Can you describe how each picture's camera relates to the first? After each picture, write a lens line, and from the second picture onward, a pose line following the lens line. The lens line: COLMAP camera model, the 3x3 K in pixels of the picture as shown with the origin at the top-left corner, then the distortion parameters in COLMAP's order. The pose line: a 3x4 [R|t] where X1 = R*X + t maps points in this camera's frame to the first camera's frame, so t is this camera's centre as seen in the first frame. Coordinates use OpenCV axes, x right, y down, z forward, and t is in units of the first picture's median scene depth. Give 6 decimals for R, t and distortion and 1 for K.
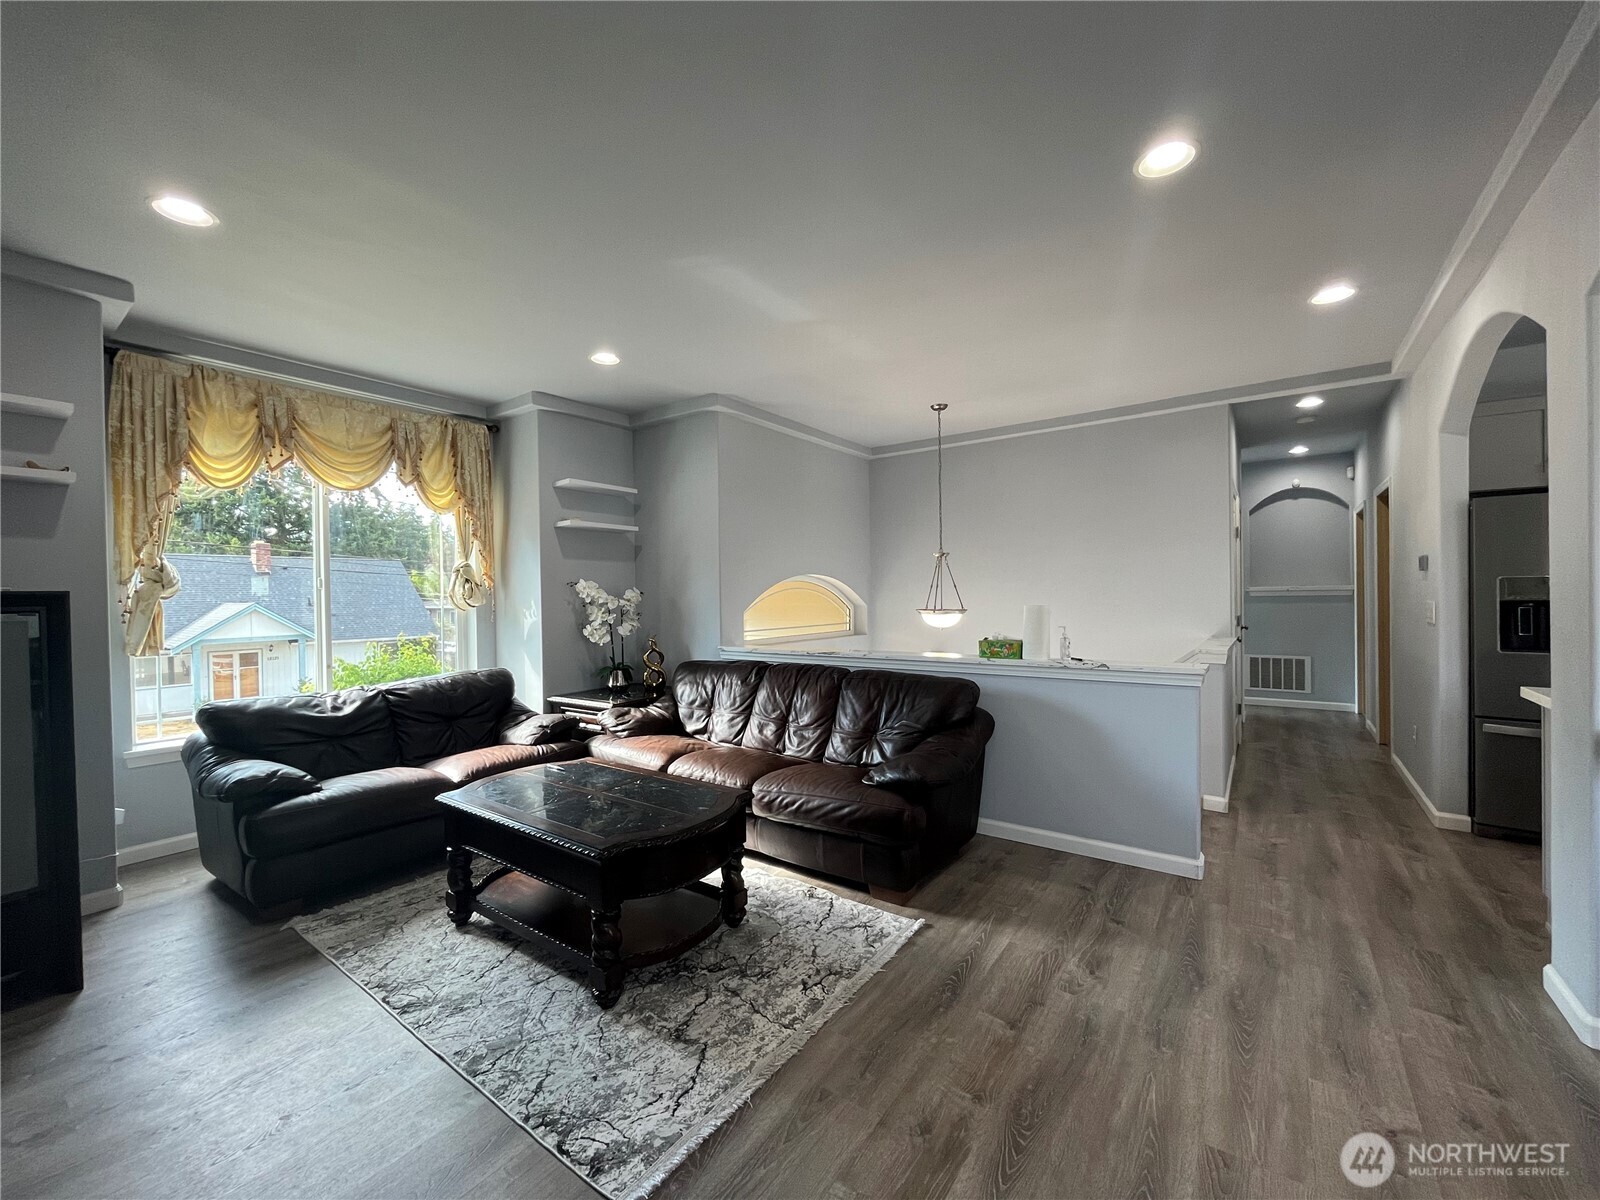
lens RADIAL K [[647.3, 0, 798.7], [0, 647.3, 596.8], [0, 0, 1]] dist [-0.003361, -0.000267]
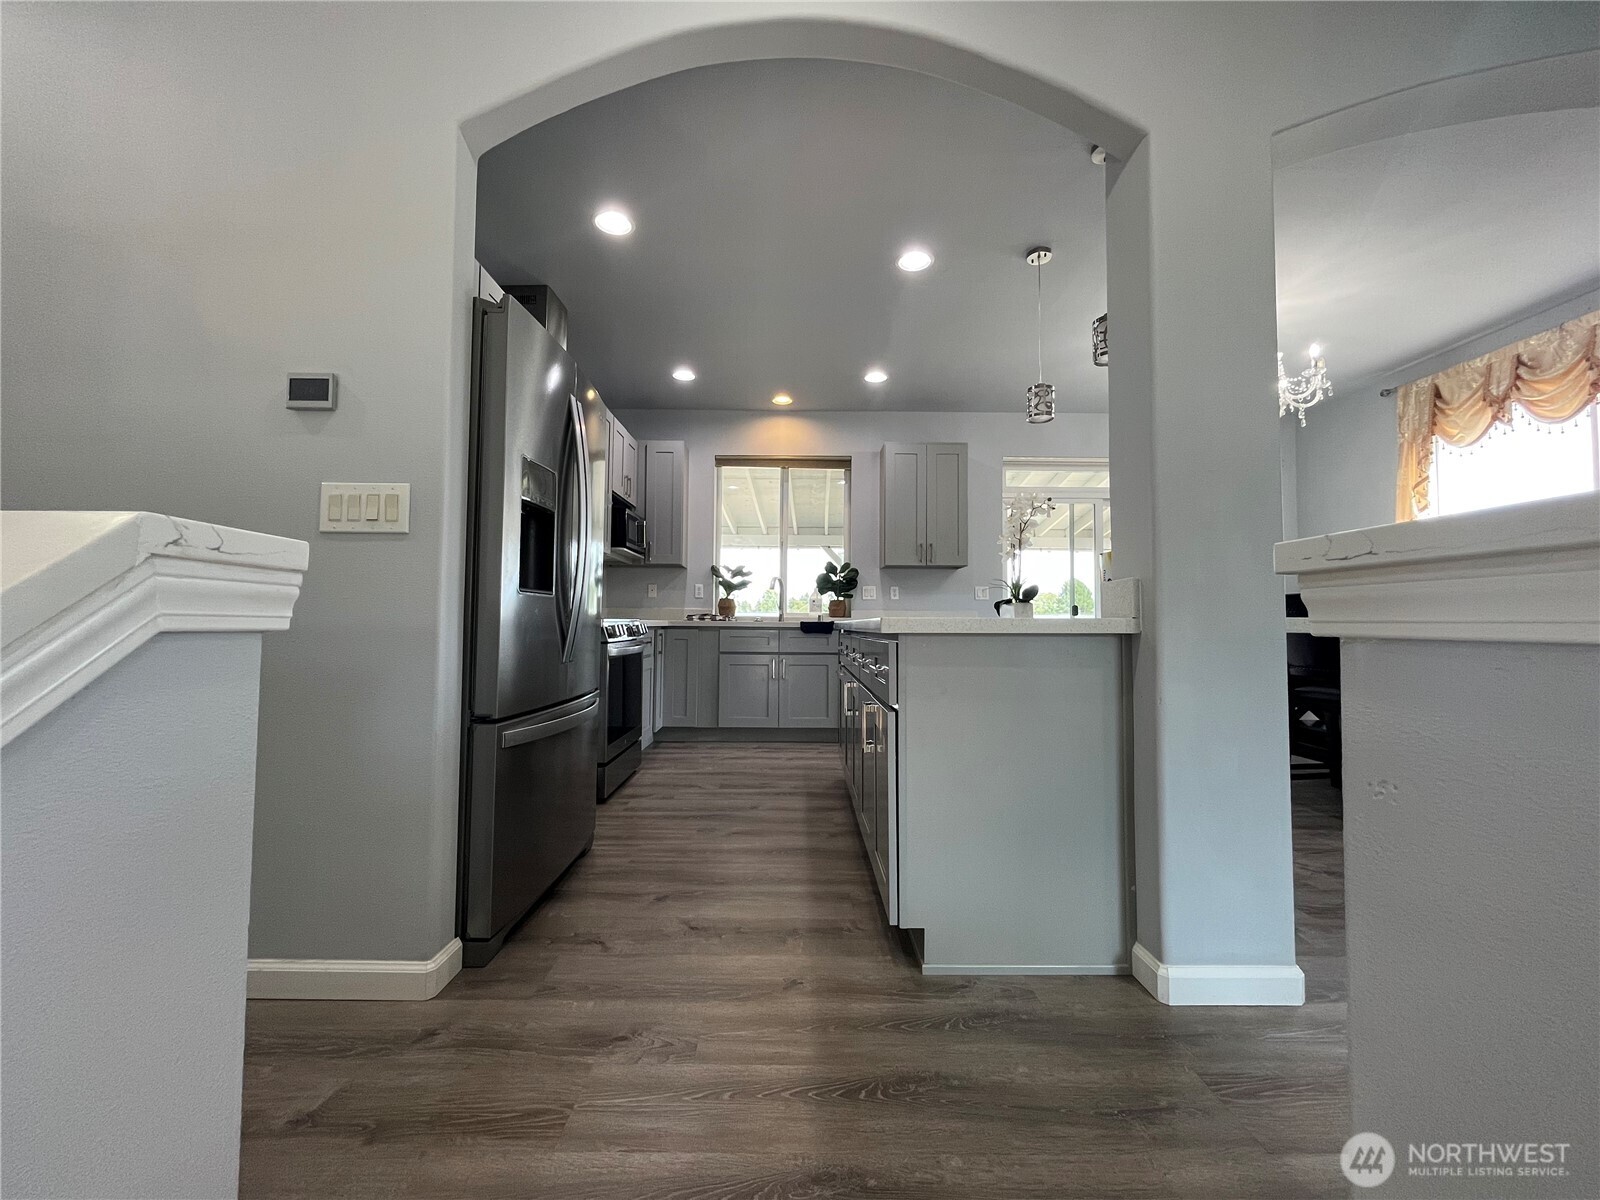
lens RADIAL K [[647.3, 0, 800.7], [0, 647.3, 599.1], [0, 0, 1]] dist [-0.003361, -0.000267]
pose [[-0.591798, 0.042029, 0.804990, 0.378739], [0.002895, 0.998744, -0.050017, 0.088713], [-0.806081, -0.027269, -0.591176, 0.833801]]
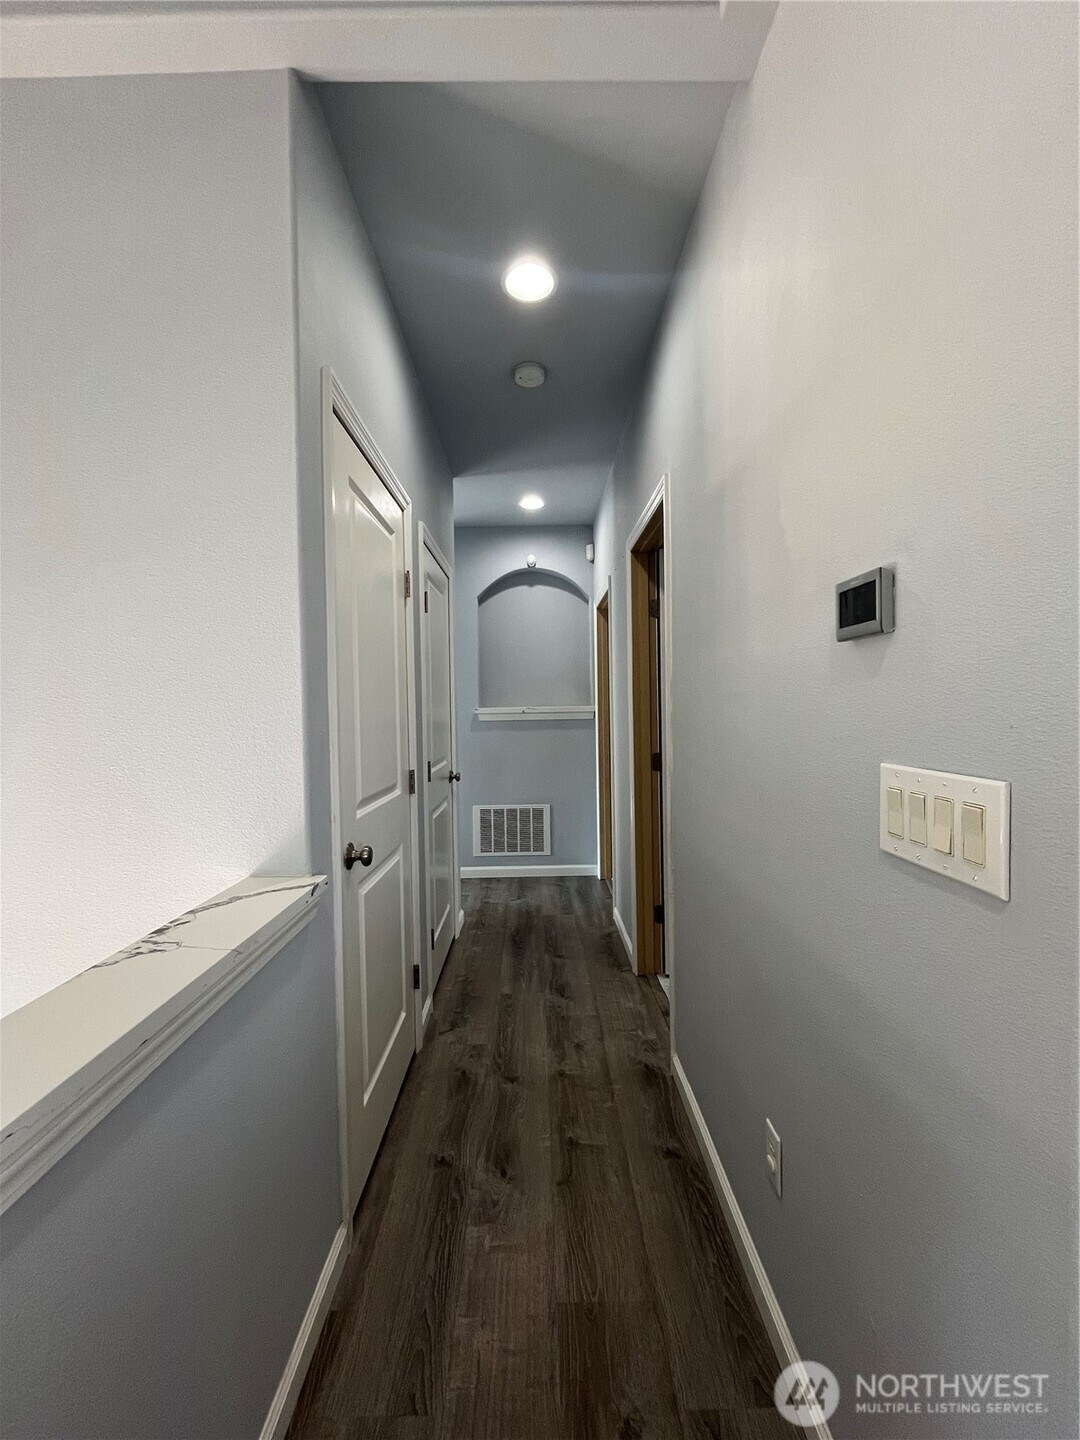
lens RADIAL K [[582.6, 0, 543.0], [0, 582.6, 717.5], [0, 0, 1]] dist [-0.003361, -0.000267]
pose [[0.800666, -0.006950, 0.599071, 0.622563], [0.007974, 0.999968, 0.000944, -0.008485], [-0.599058, 0.004021, 0.800695, 0.755806]]
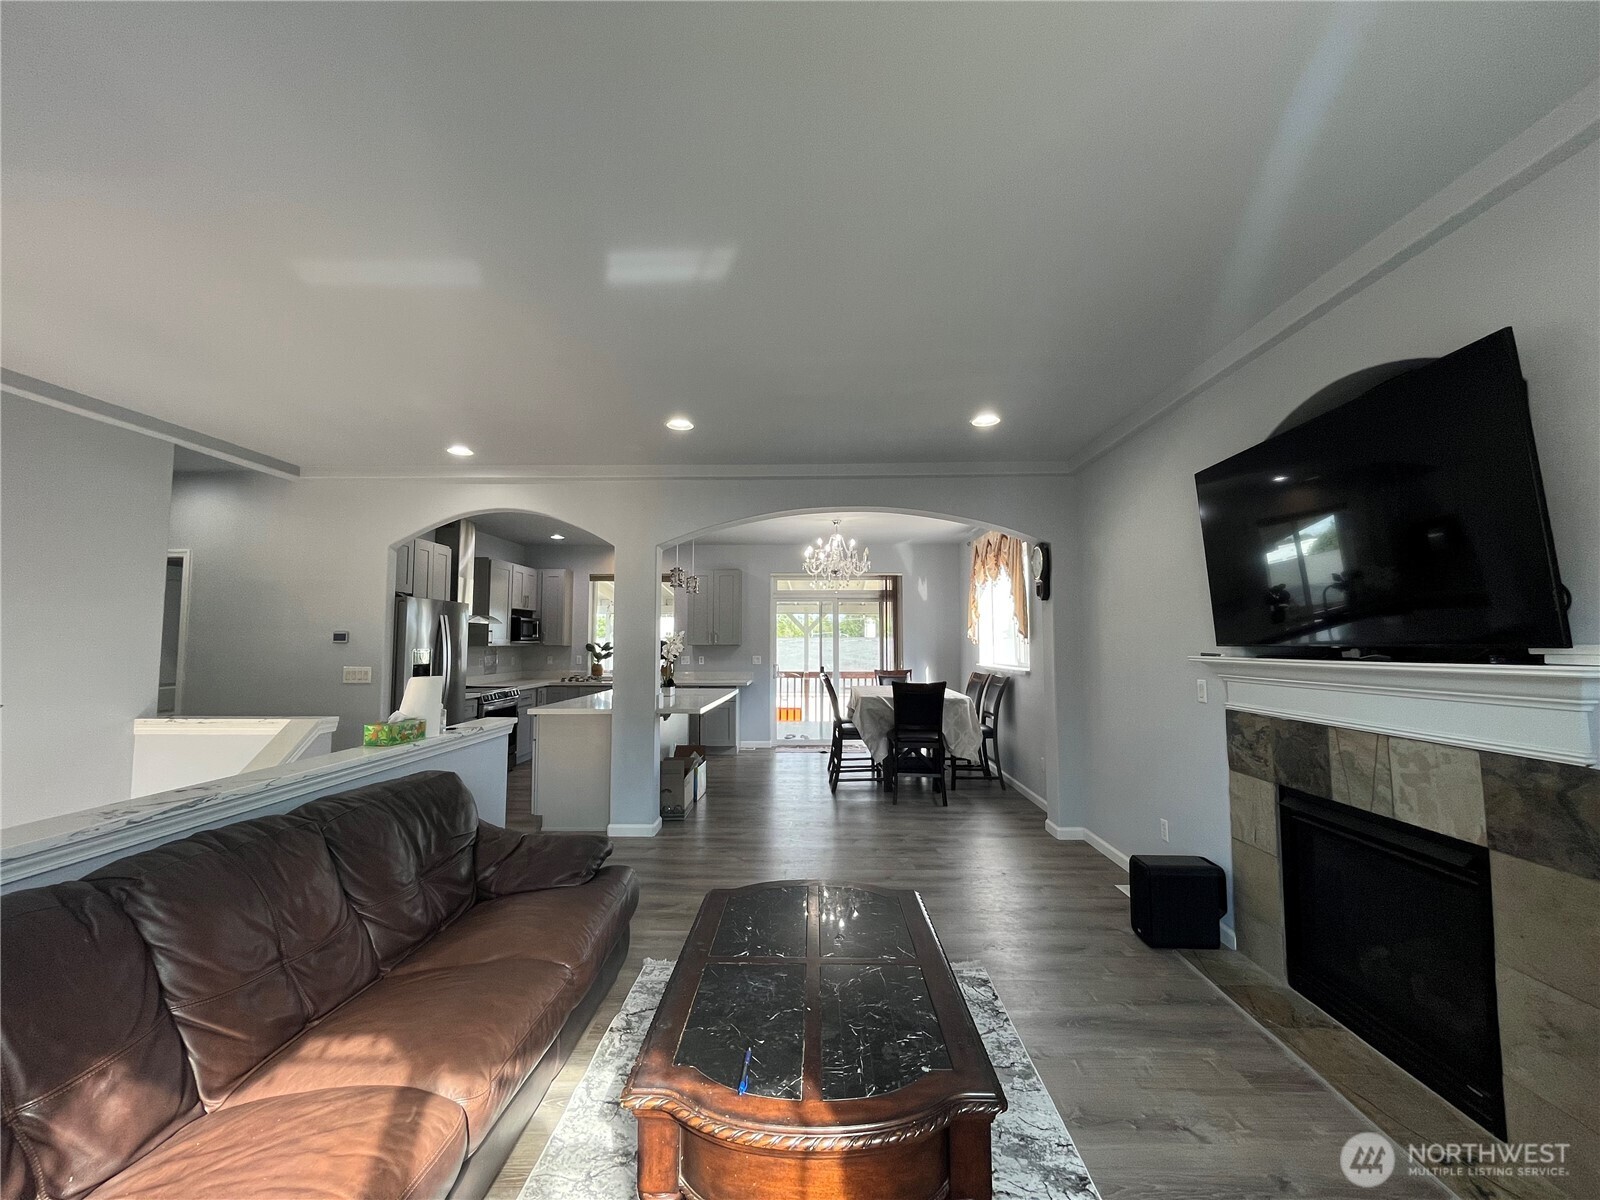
lens RADIAL K [[647.3, 0, 803.6], [0, 647.3, 594.5], [0, 0, 1]] dist [-0.003361, -0.000267]
pose [[-0.570444, 0.075290, 0.817878, -0.525279], [0.010253, 0.996365, -0.084569, -0.014673], [-0.821273, -0.039856, -0.569142, 0.825511]]
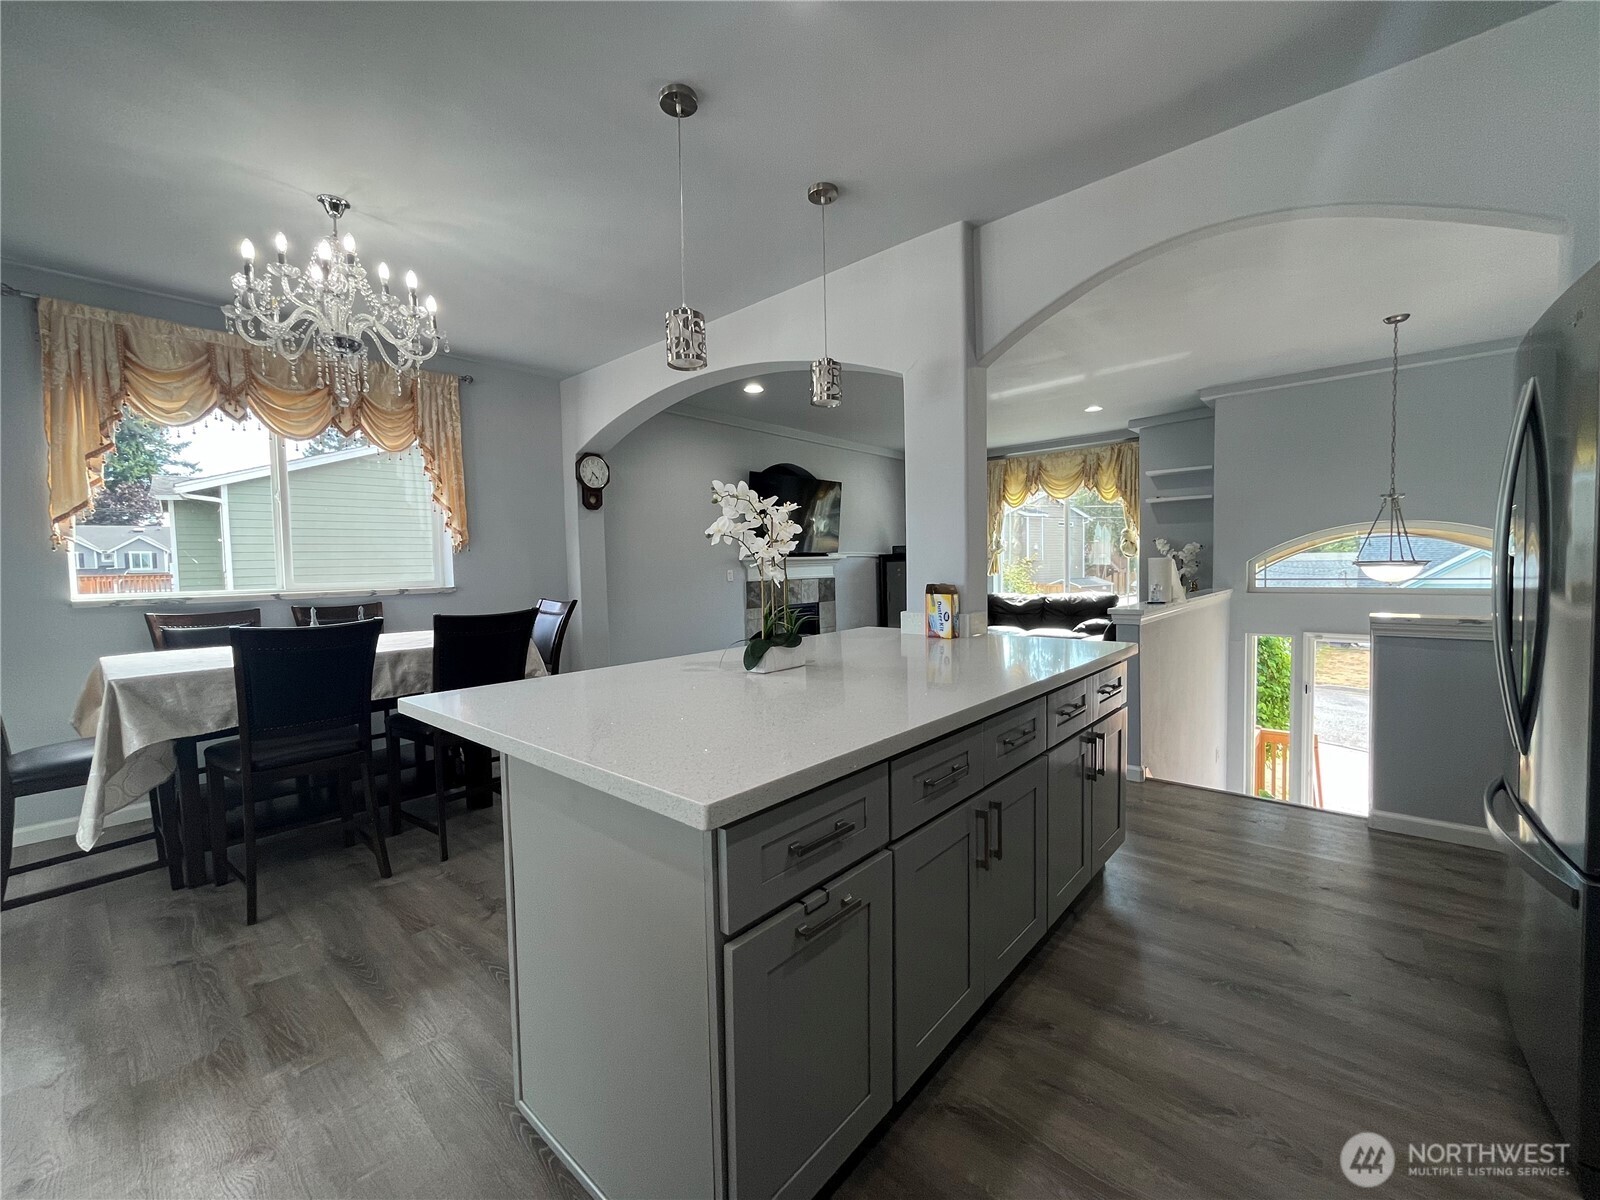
lens RADIAL K [[647.3, 0, 797.0], [0, 647.3, 597.1], [0, 0, 1]] dist [-0.003361, -0.000267]
pose [[-0.089142, 0.059548, -0.994237, 1.247607], [0.023888, 0.998052, 0.057635, 0.003591], [0.995732, -0.018613, -0.090390, 0.330671]]
